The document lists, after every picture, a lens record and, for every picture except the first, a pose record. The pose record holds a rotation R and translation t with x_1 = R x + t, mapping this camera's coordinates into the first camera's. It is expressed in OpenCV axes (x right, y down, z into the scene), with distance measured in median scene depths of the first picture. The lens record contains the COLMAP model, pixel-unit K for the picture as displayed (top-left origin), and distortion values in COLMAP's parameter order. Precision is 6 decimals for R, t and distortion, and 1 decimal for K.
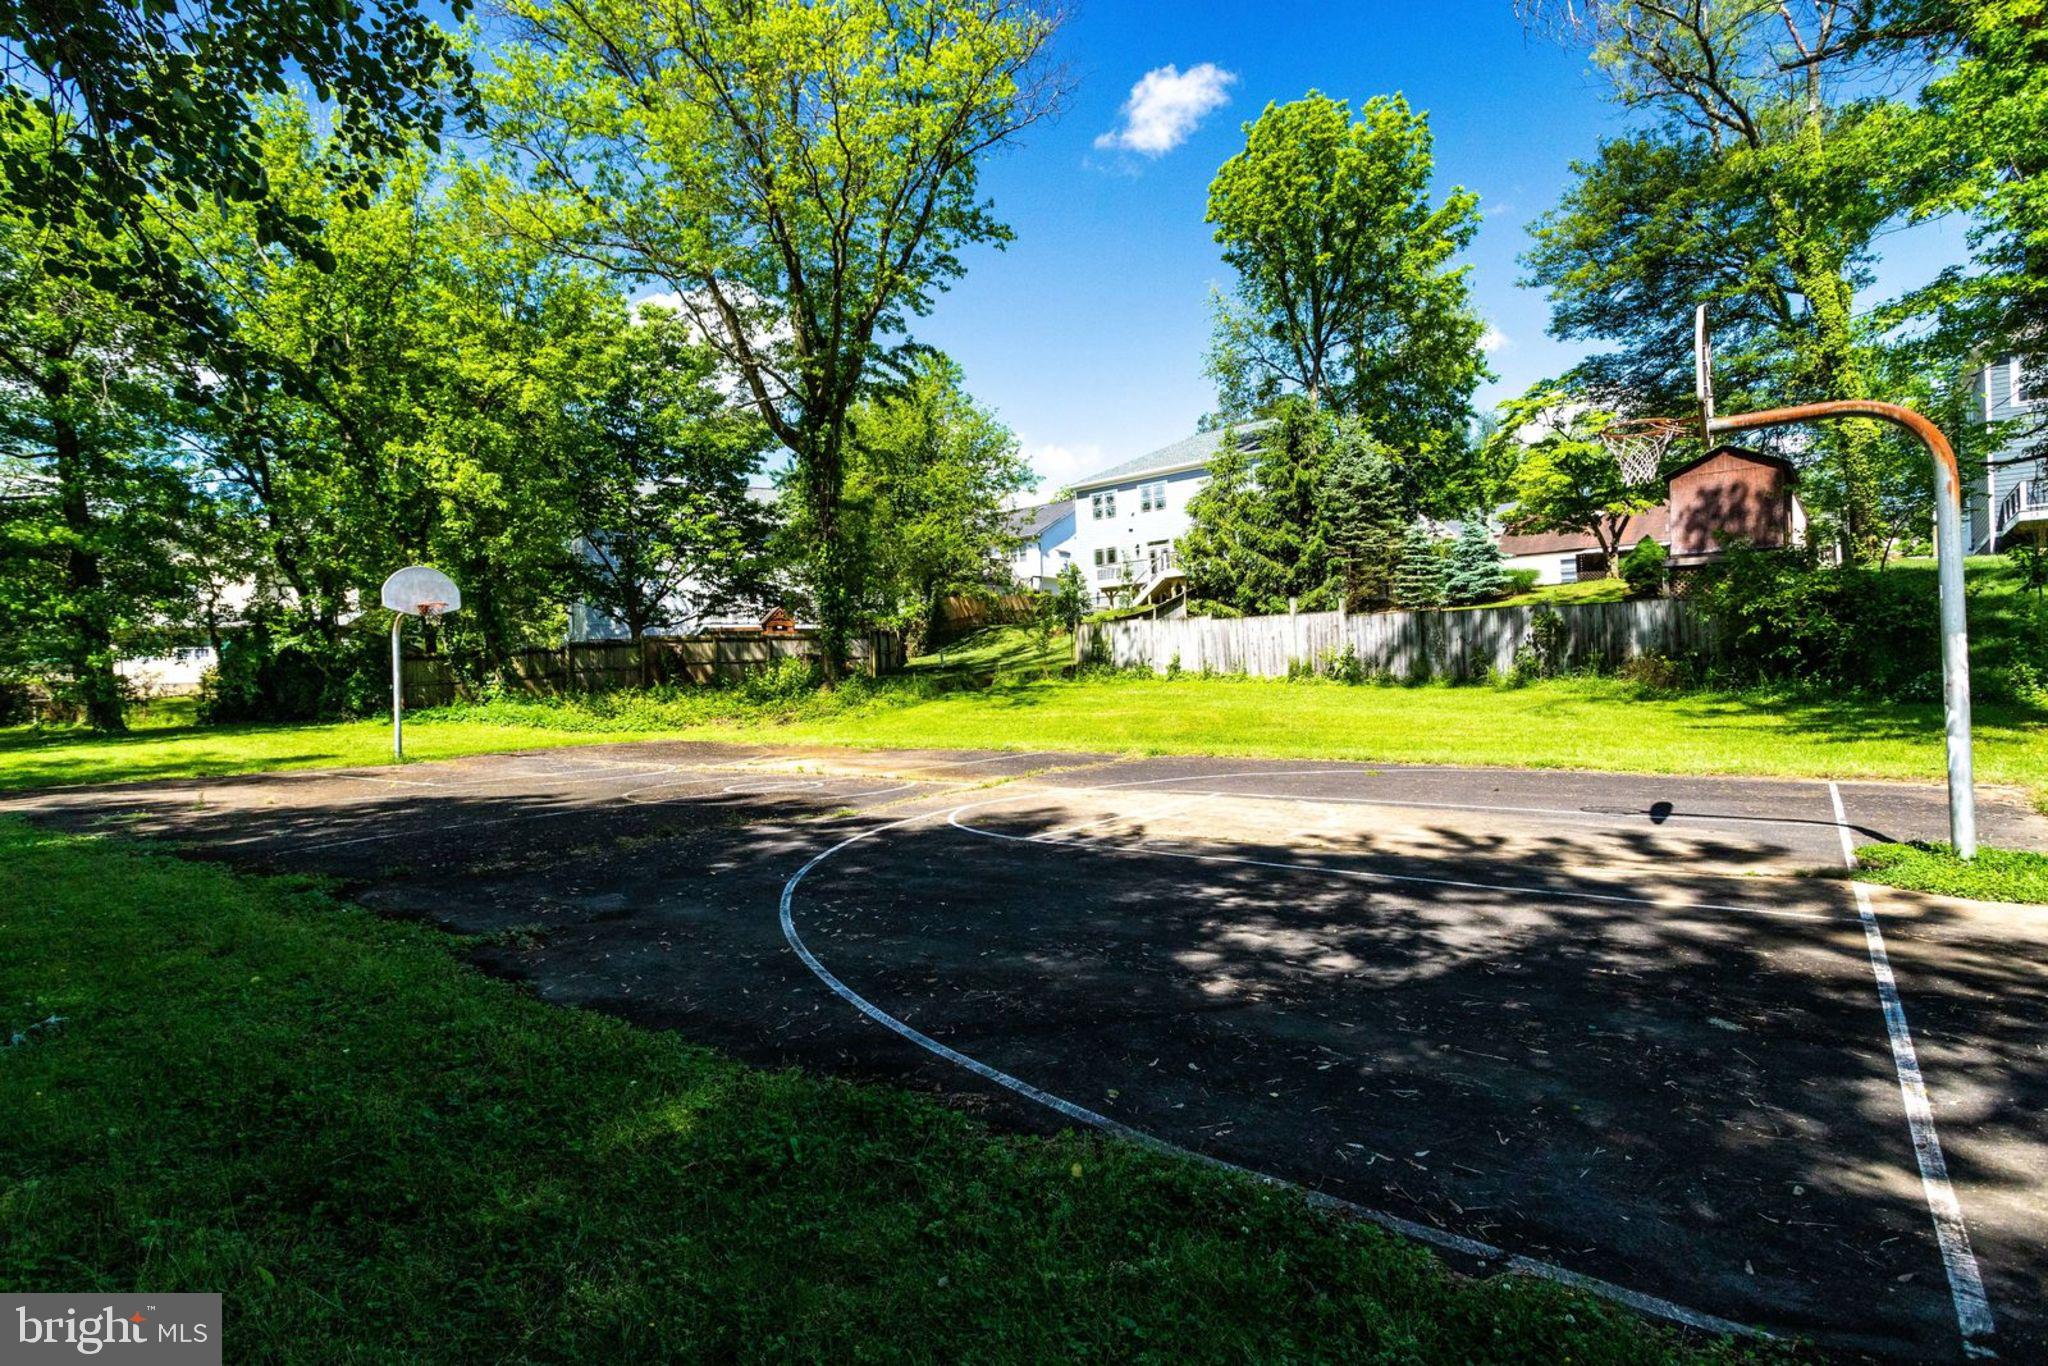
lens RADIAL K [[973.8, 0, 1024.3], [0, 973.8, 683.3], [0, 0, 1]] dist [0.000550, 0.001763]
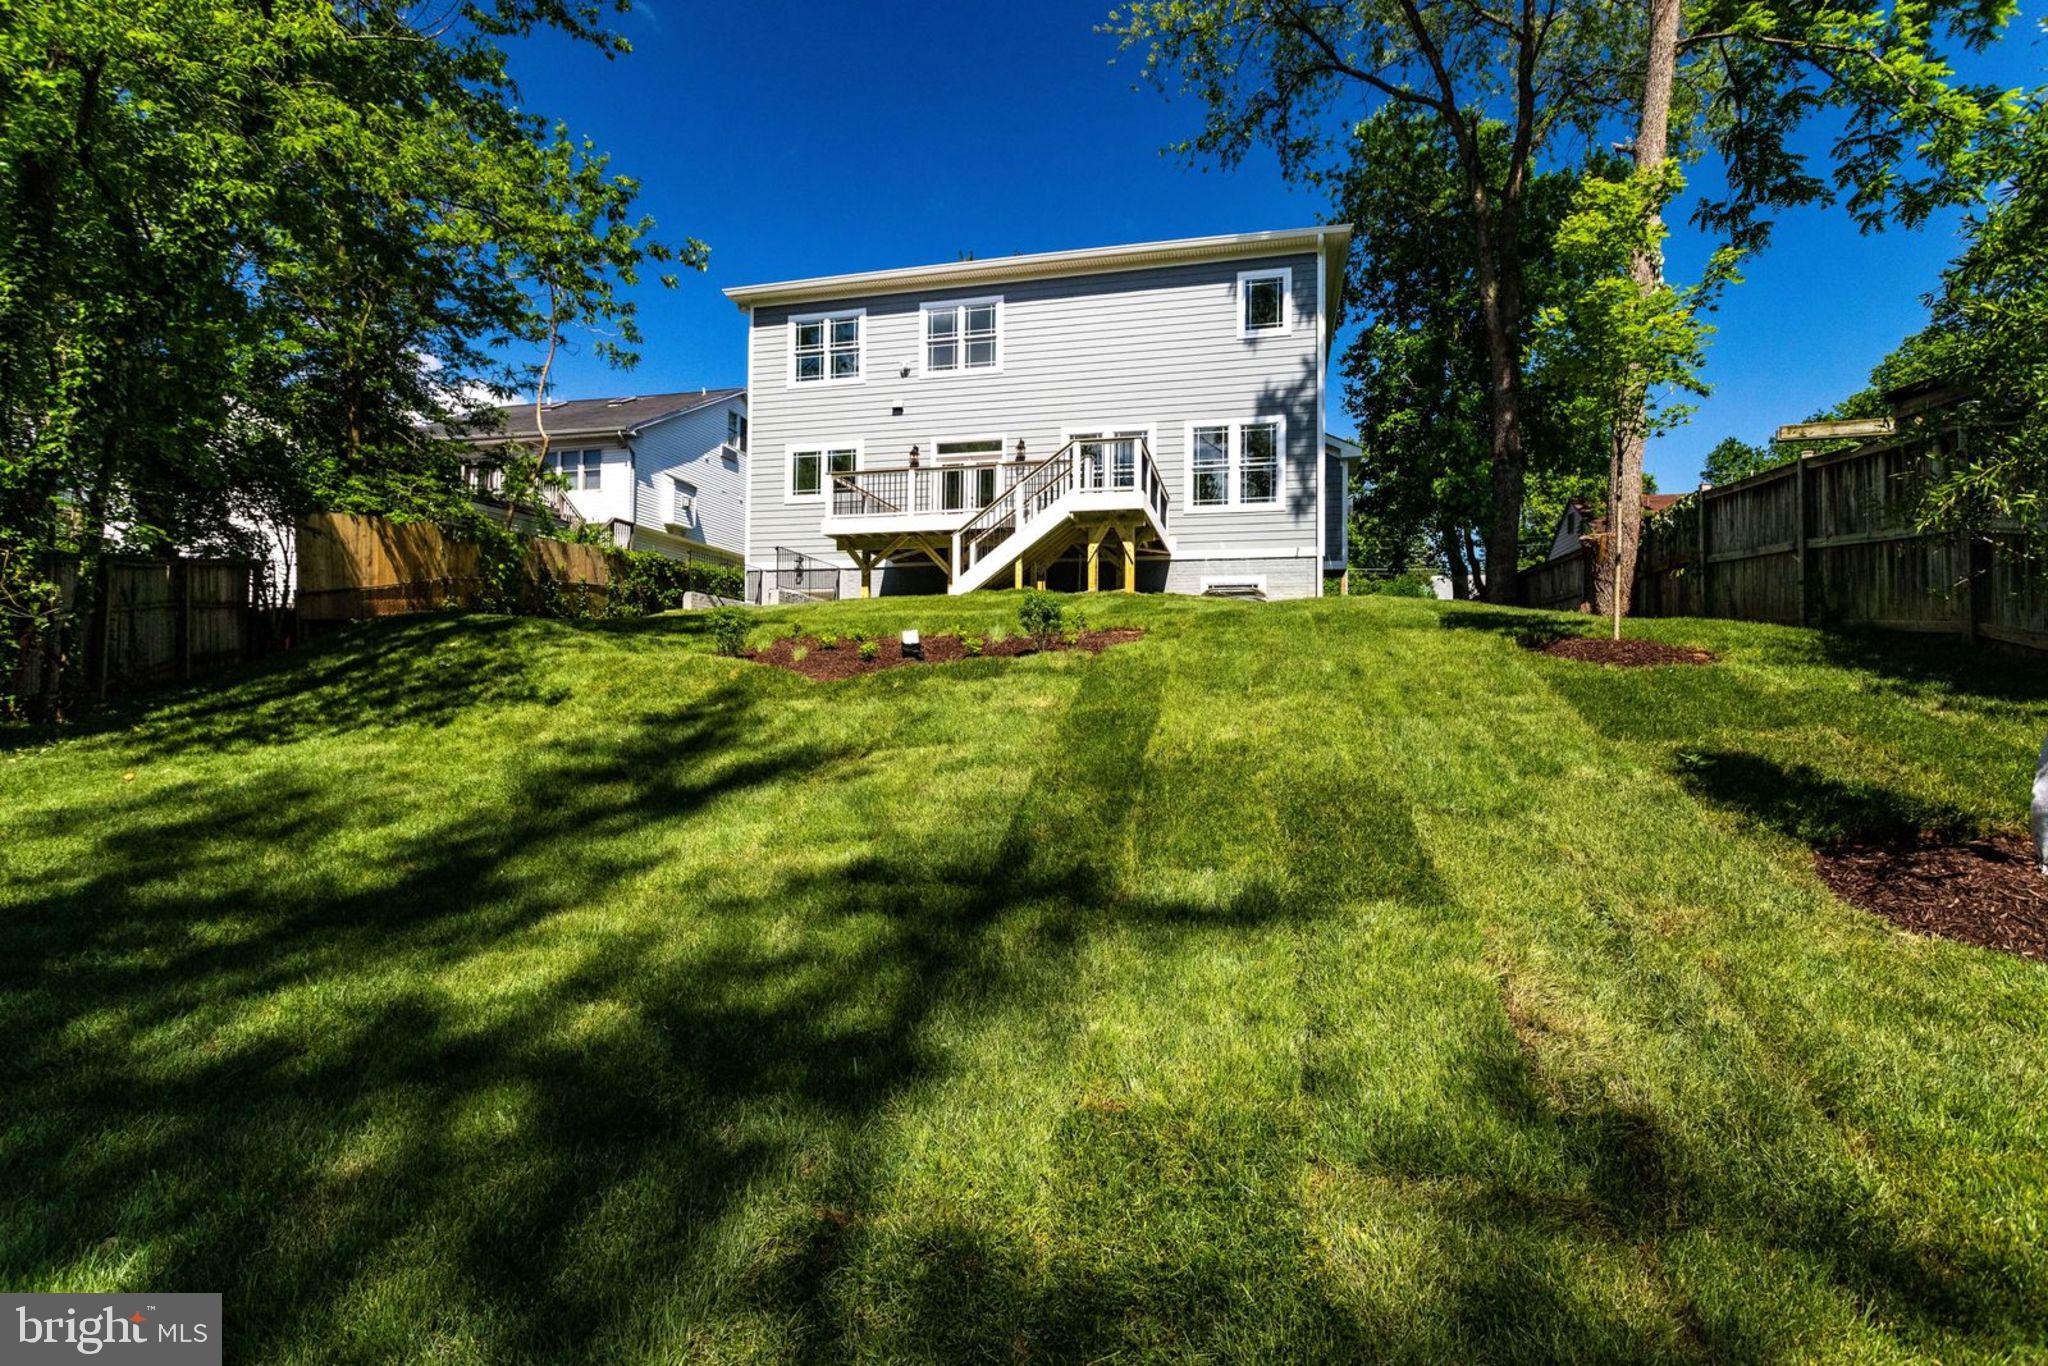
lens RADIAL K [[973.8, 0, 1024.3], [0, 973.8, 683.8], [0, 0, 1]] dist [0.000550, 0.001763]
pose [[0.903543, 0.046526, 0.425964, -0.010617], [-0.037942, 0.998870, -0.028620, -0.032853], [-0.426815, 0.009697, 0.904287, 0.596648]]
